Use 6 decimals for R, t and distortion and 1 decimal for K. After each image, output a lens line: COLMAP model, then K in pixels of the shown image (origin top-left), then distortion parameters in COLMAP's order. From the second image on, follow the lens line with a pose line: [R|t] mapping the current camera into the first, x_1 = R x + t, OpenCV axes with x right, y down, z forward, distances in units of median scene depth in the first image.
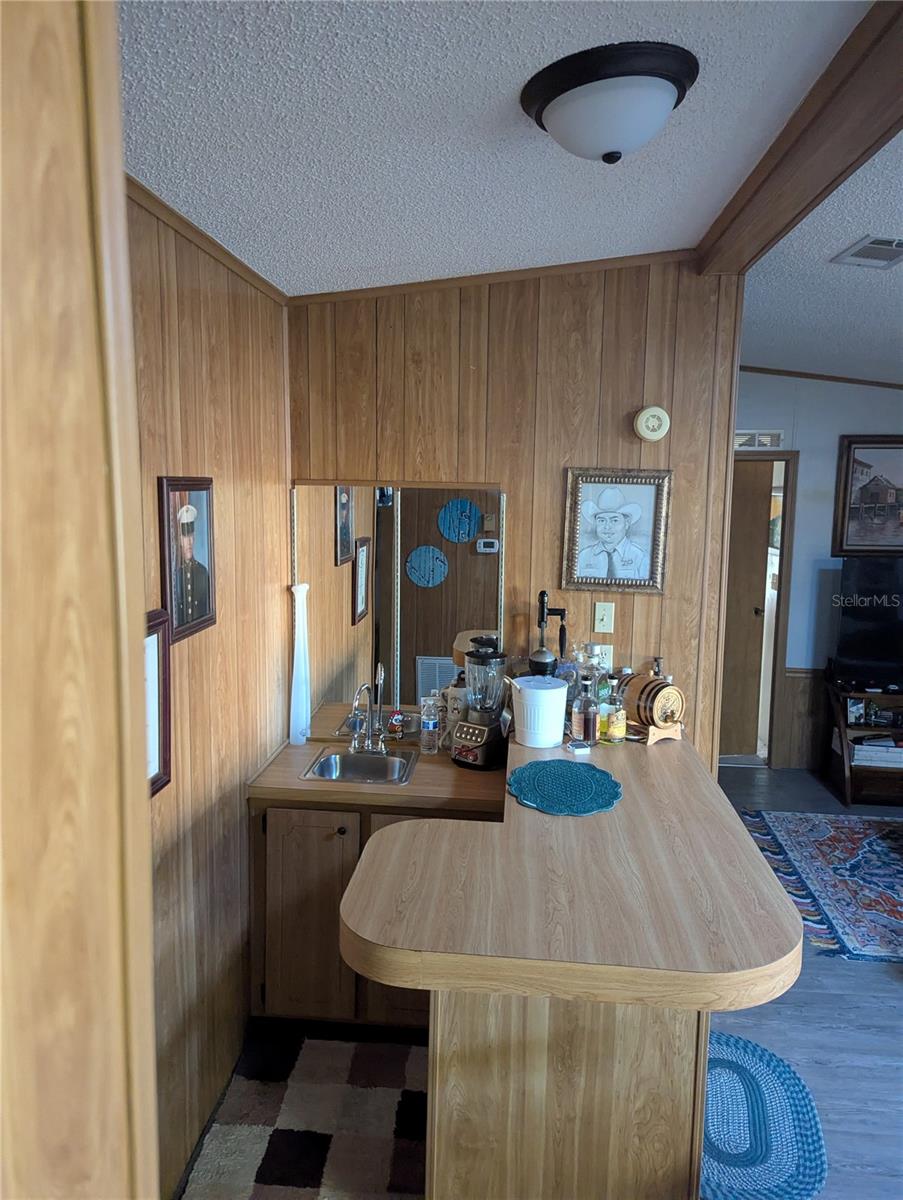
lens RADIAL K [[840.5, 0, 448.1], [0, 840.5, 594.0], [0, 0, 1]] dist [0.051617, -0.050034]
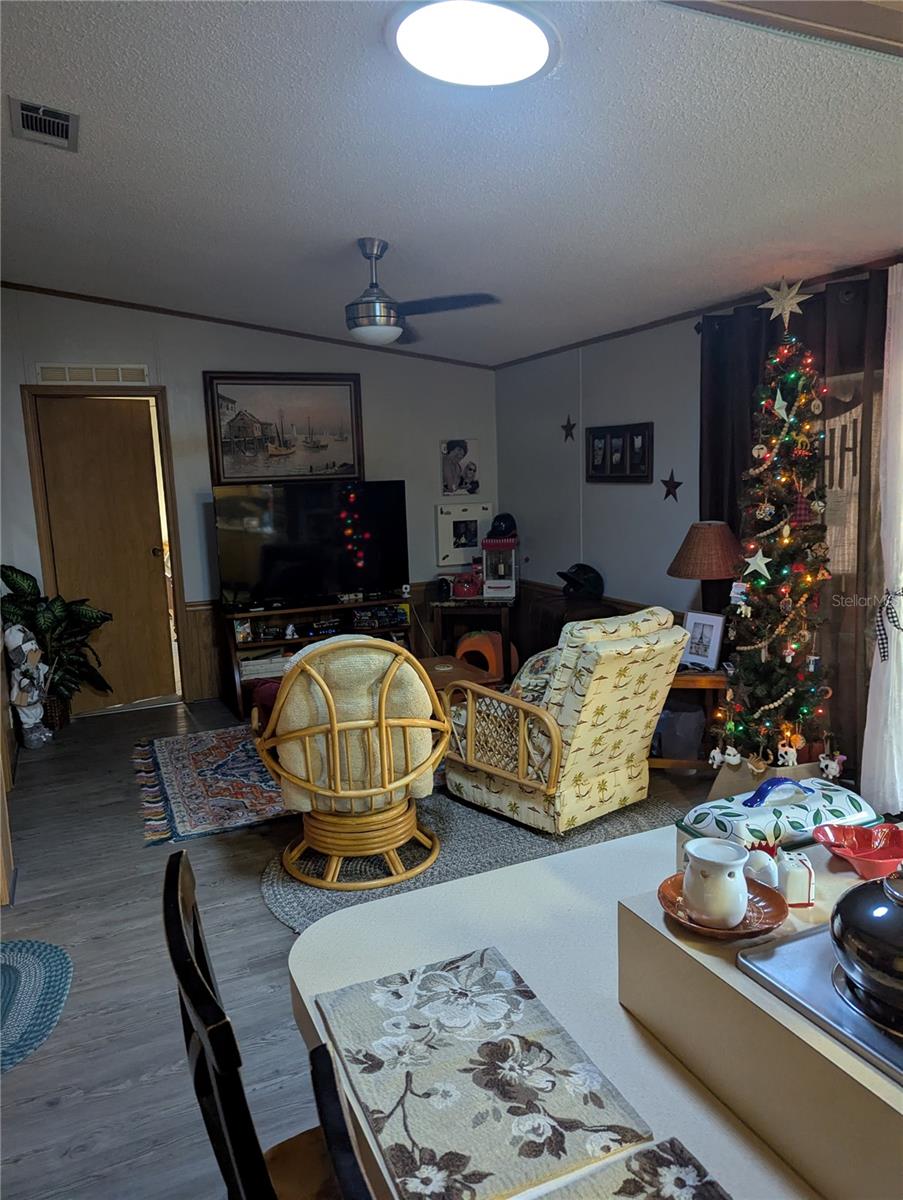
lens RADIAL K [[840.5, 0, 450.8], [0, 840.5, 604.7], [0, 0, 1]] dist [0.051617, -0.050034]
pose [[0.868733, -0.113114, 0.482191, 0.195523], [0.108023, 0.993406, 0.038419, 0.090231], [-0.483357, 0.018712, 0.875224, -0.048701]]
